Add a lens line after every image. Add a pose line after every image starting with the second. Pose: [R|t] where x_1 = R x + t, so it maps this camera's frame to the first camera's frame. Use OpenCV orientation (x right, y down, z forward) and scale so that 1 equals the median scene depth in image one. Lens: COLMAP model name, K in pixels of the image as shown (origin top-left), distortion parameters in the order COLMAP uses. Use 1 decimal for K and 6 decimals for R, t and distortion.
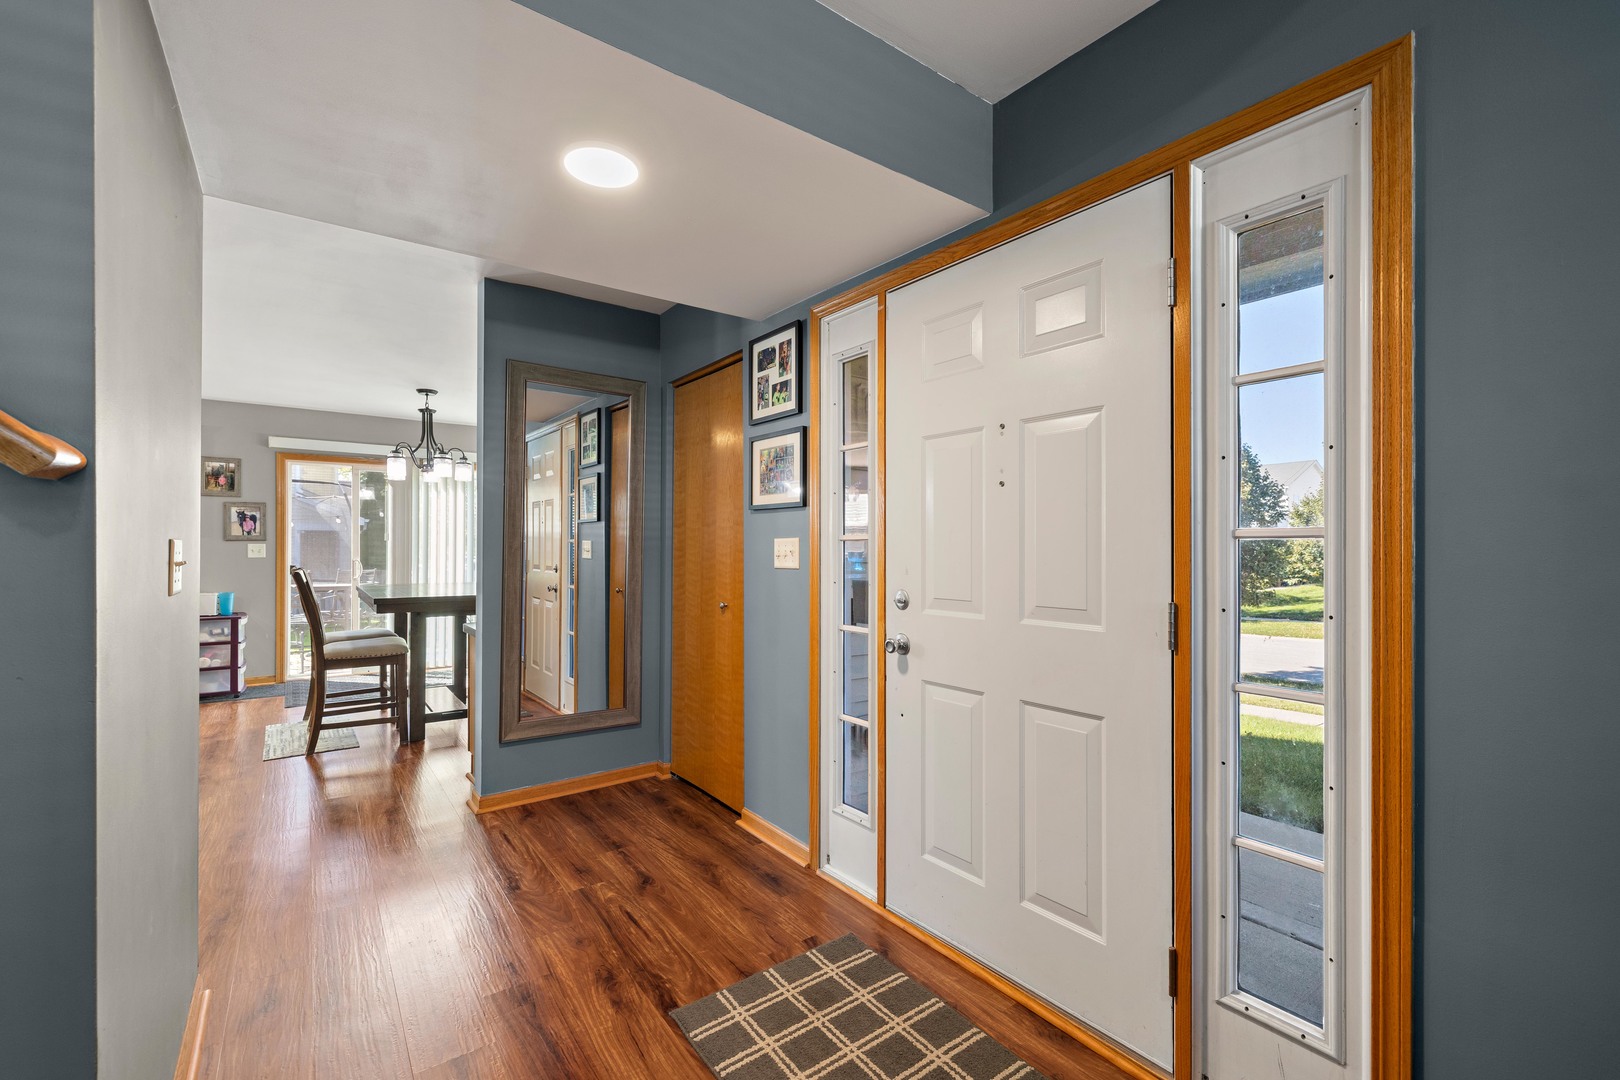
lens RADIAL K [[681.7, 0, 810.2], [0, 681.7, 545.3], [0, 0, 1]] dist [-0.000706, -0.000215]
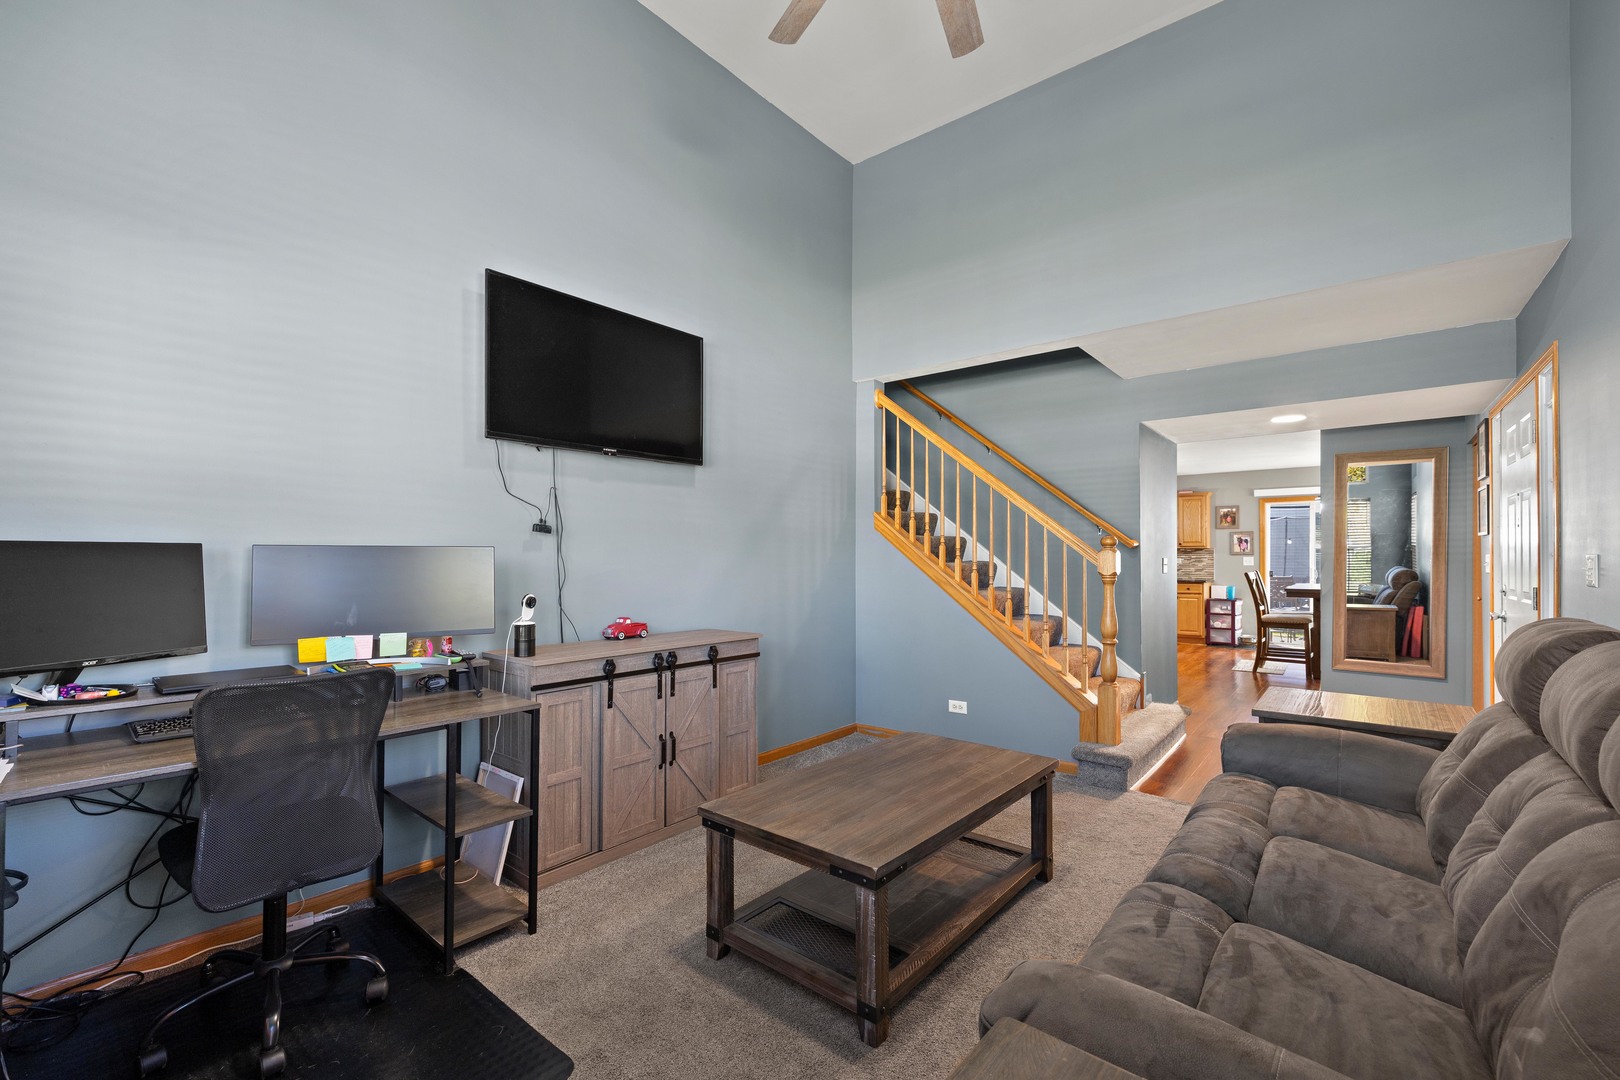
lens RADIAL K [[682.6, 0, 804.0], [0, 682.6, 550.6], [0, 0, 1]] dist [0.002052, 0.000157]
pose [[0.238959, -0.013051, -0.970942, 0.519755], [0.006037, 0.999910, -0.011954, -0.004292], [0.971011, -0.003005, 0.239017, -0.418776]]
